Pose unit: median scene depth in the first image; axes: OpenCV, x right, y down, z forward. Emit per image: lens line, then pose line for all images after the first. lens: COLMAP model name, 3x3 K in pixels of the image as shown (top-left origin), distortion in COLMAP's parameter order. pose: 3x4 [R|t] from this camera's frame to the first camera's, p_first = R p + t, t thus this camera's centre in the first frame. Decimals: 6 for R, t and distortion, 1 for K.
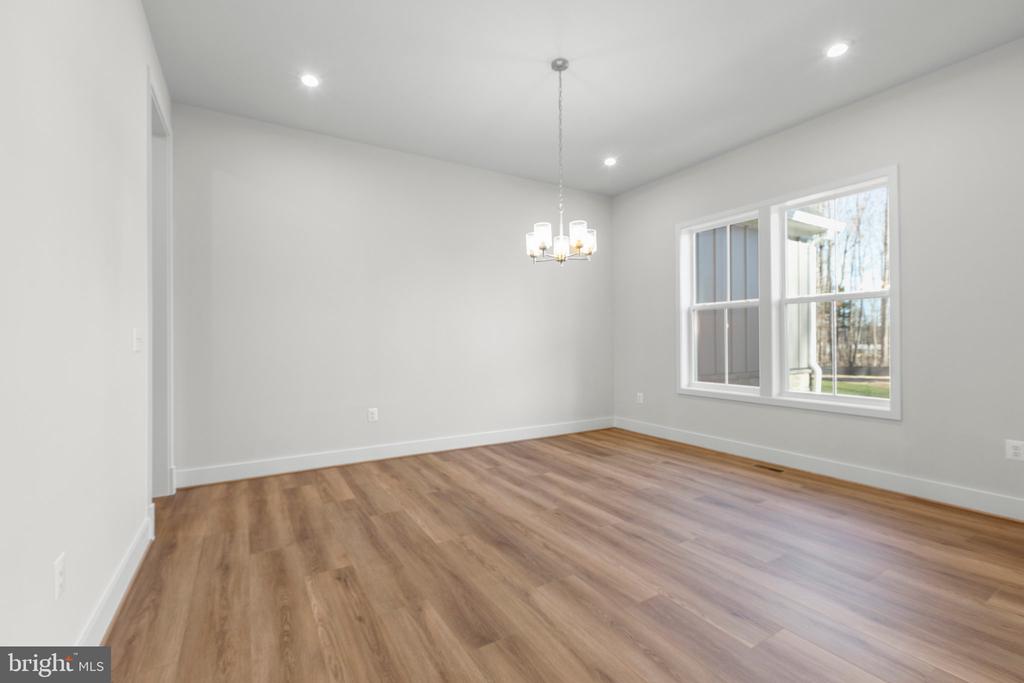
lens RADIAL K [[447.7, 0, 508.8], [0, 447.7, 336.2], [0, 0, 1]] dist [0.000856, -0.000420]
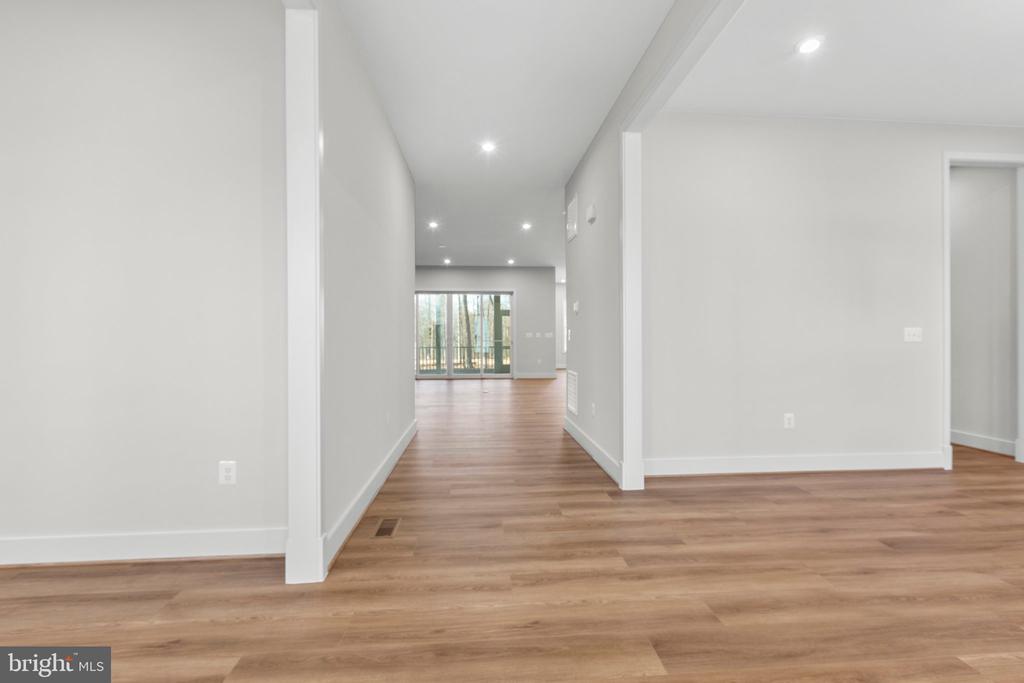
lens RADIAL K [[447.7, 0, 508.8], [0, 447.7, 340.5], [0, 0, 1]] dist [0.000856, -0.000420]
pose [[-0.477529, 0.003161, -0.878611, 1.588761], [0.007064, 0.999975, -0.000242, 0.013664], [0.878588, -0.006322, -0.477539, 0.549493]]
